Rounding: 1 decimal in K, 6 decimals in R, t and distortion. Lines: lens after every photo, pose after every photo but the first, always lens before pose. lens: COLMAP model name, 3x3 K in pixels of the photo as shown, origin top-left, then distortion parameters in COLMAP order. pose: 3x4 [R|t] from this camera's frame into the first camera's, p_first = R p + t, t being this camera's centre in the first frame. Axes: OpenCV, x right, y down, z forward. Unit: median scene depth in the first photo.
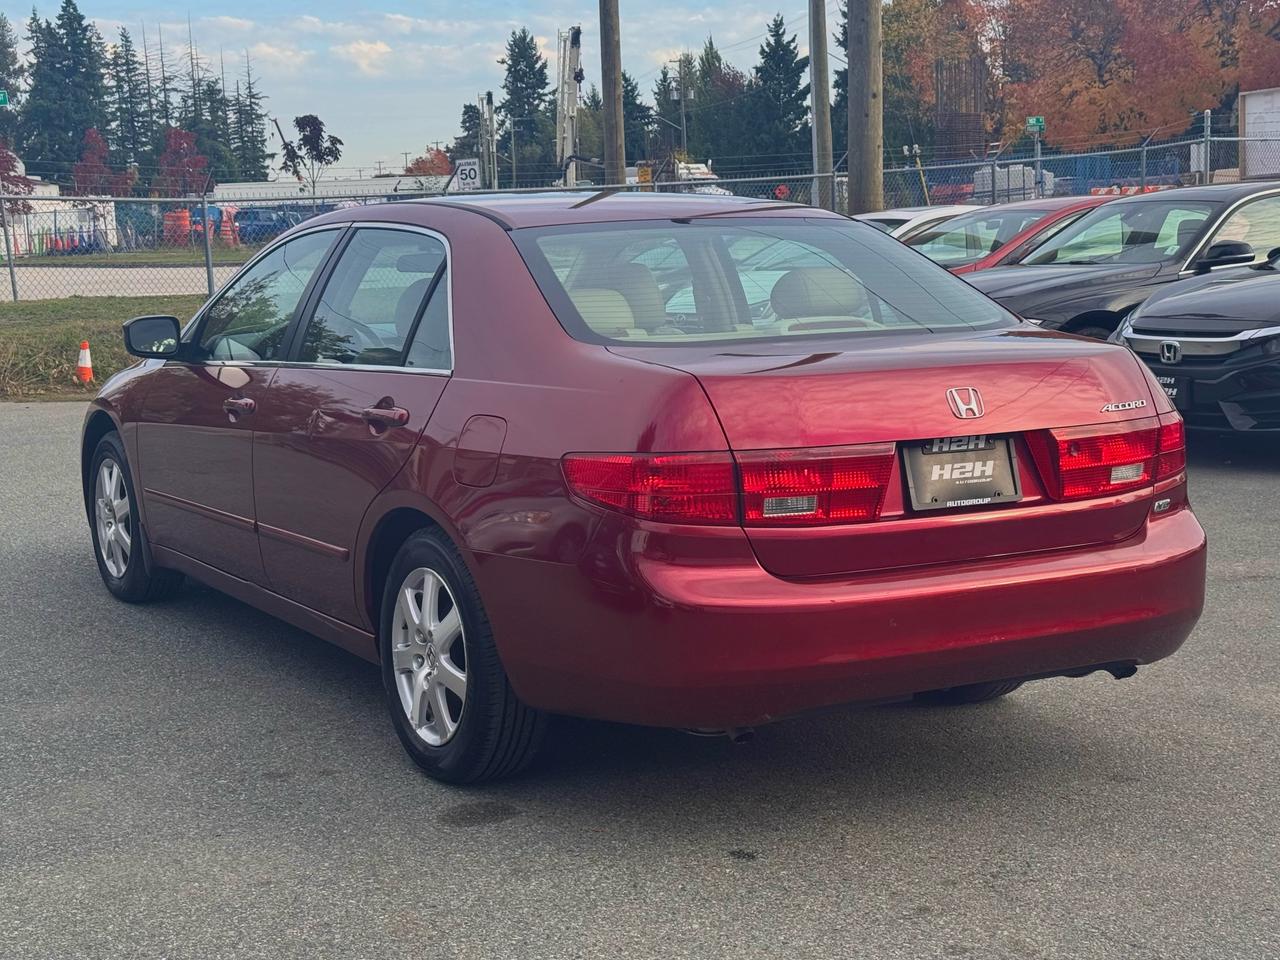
lens RADIAL K [[1909.4, 0, 640.0], [0, 1909.4, 480.0], [0, 0, 1]] dist [-0.015411, -0.011381]
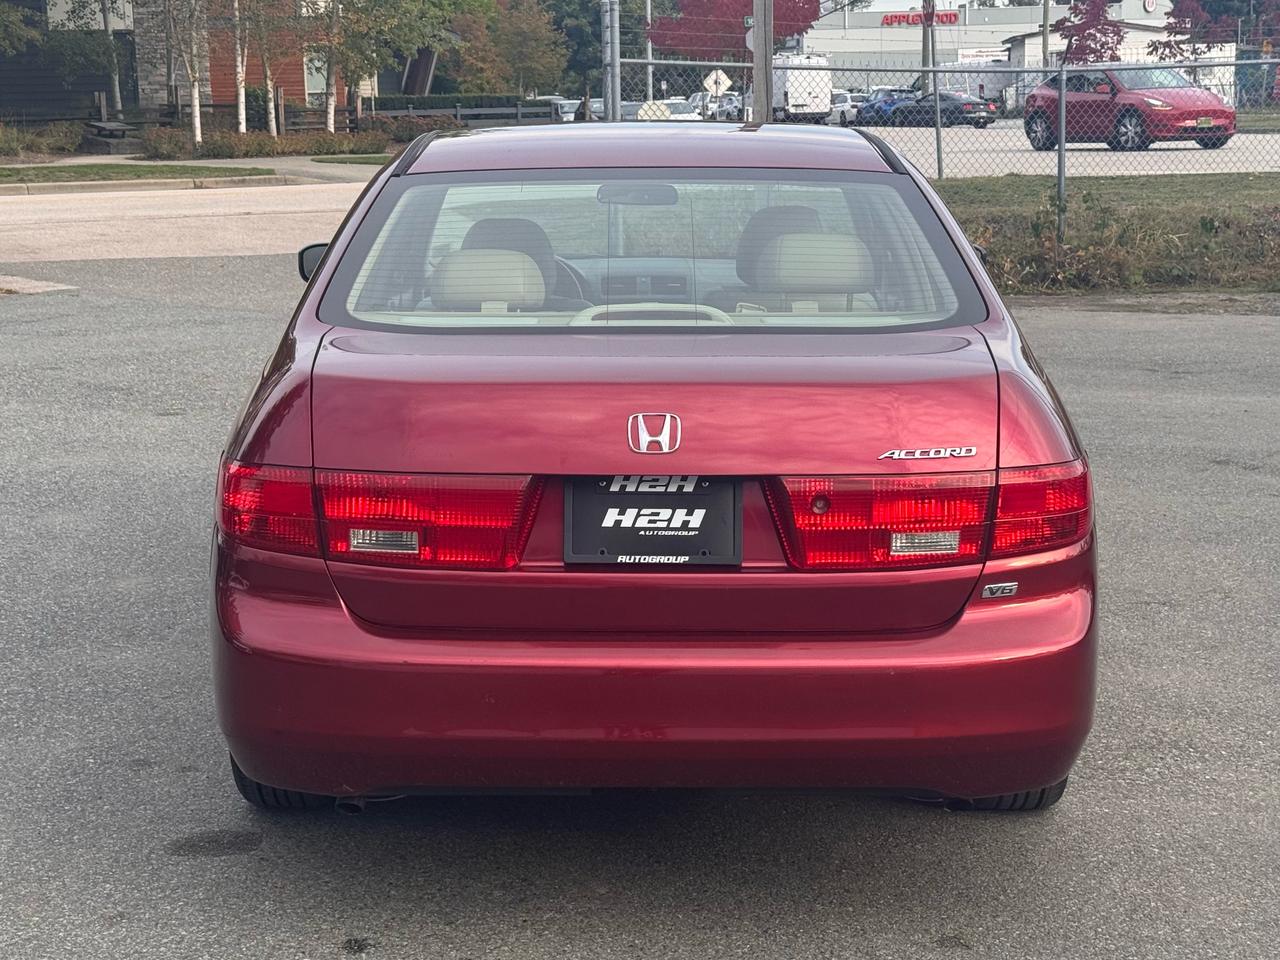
lens RADIAL K [[2214.6, 0, 640.0], [0, 2214.6, 480.0], [0, 0, 1]] dist [0.133361, -0.198822]
pose [[0.880658, 0.099527, -0.463180, 0.058533], [-0.080190, 0.994892, 0.061312, -0.007609], [0.466916, -0.016853, 0.884141, 0.019317]]
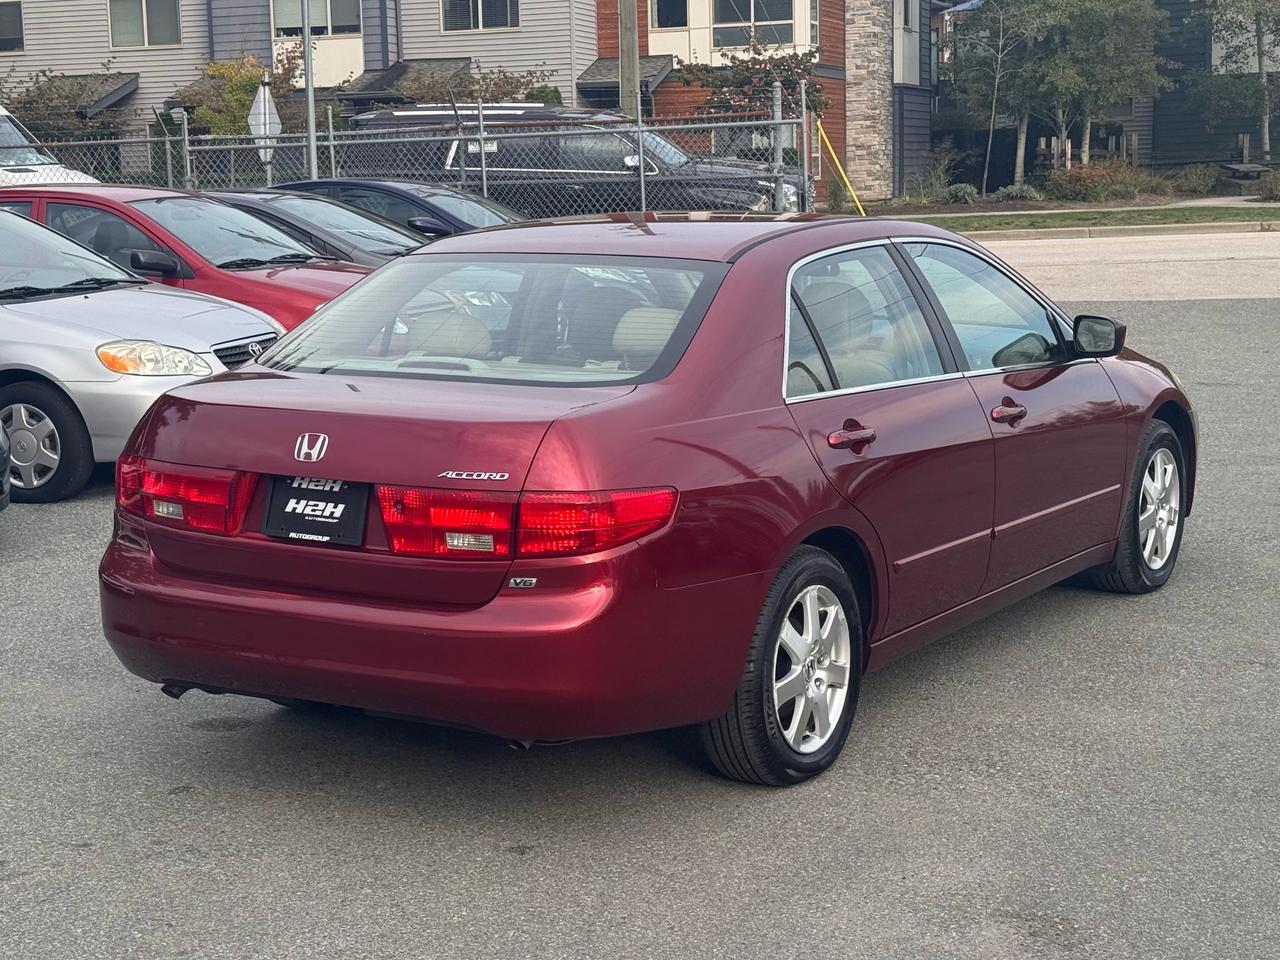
lens RADIAL K [[2214.6, 0, 640.0], [0, 2214.6, 480.0], [0, 0, 1]] dist [0.133361, -0.198822]
pose [[0.499514, 0.145113, -0.854066, 0.136091], [-0.114375, 0.988288, 0.101024, -0.017272], [0.858722, 0.047221, 0.510261, 0.050611]]
